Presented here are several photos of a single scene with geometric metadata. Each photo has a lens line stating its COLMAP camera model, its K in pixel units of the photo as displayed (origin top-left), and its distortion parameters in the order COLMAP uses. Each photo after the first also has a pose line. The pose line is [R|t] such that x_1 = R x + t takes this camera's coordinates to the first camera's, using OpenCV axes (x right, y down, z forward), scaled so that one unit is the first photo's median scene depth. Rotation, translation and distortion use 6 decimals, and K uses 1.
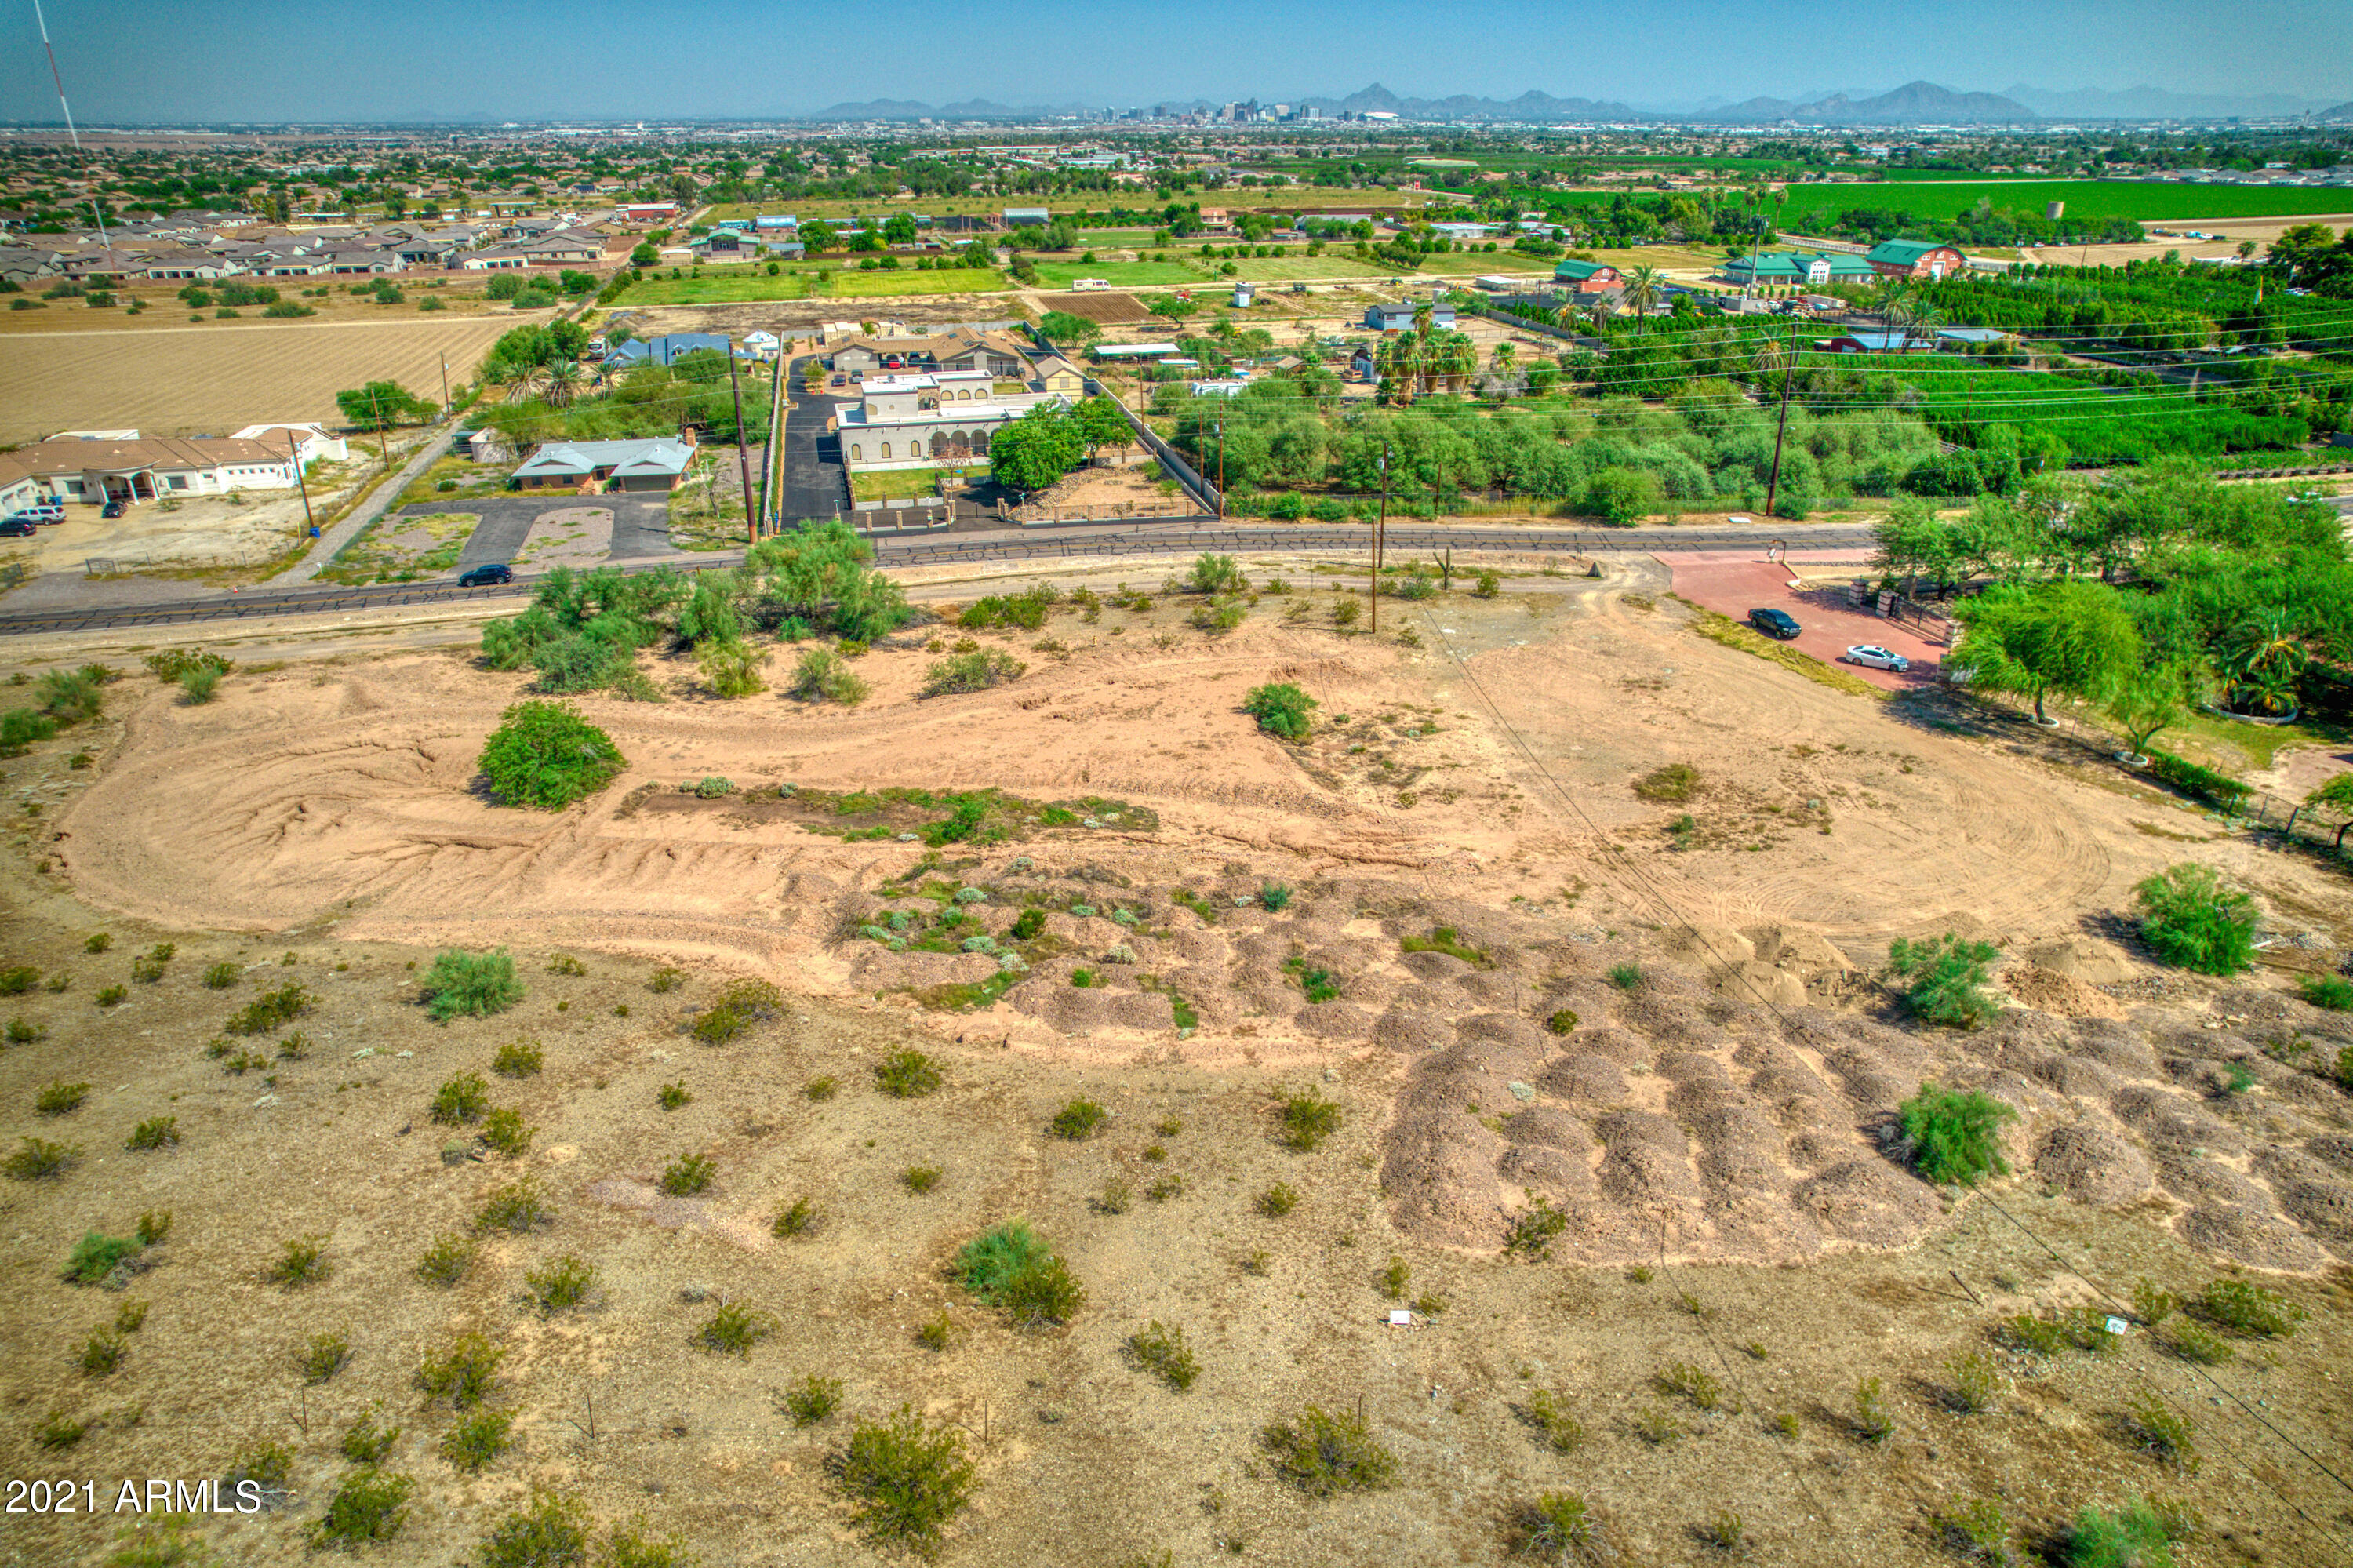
lens RADIAL K [[1521.0, 0, 1176.5], [0, 1521.0, 784.0], [0, 0, 1]] dist [-0.079445, 0.069139]
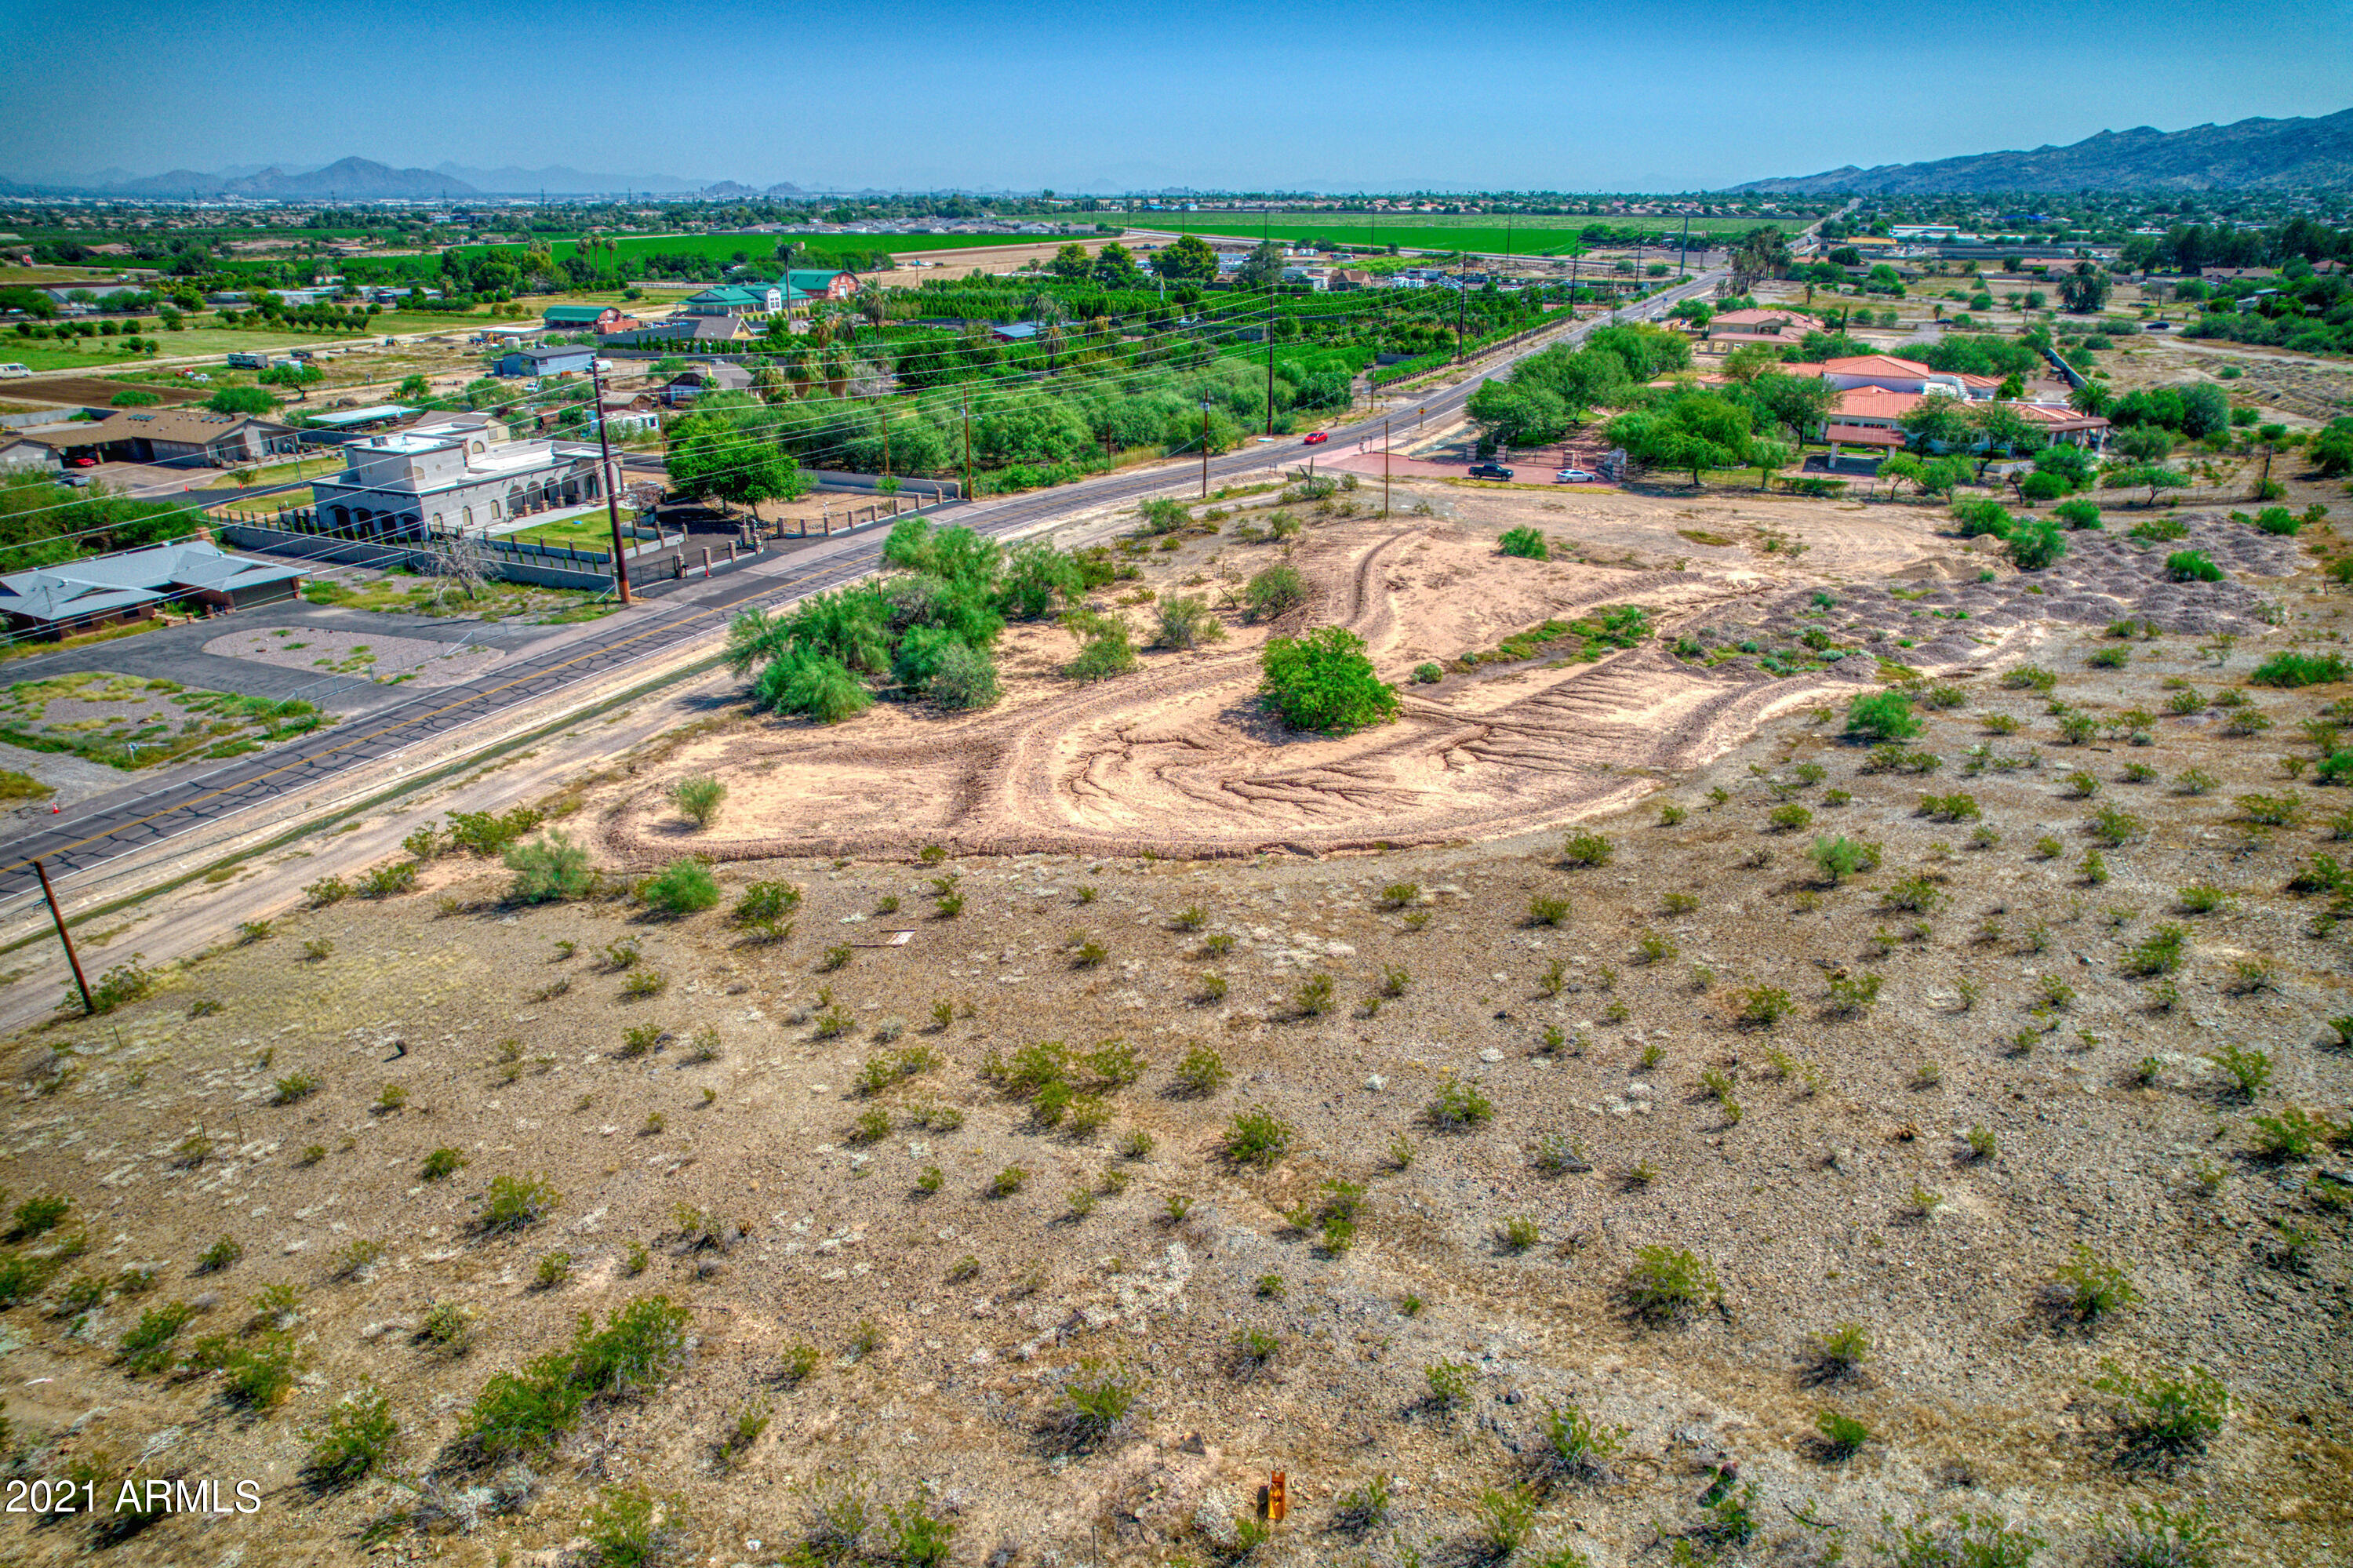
lens RADIAL K [[1521.0, 0, 1176.5], [0, 1521.0, 784.0], [0, 0, 1]] dist [-0.079445, 0.069139]
pose [[0.618272, -0.283644, 0.732998, -0.587055], [0.315769, 0.943676, 0.098823, -0.041279], [-0.719743, 0.170358, 0.673014, 0.195974]]
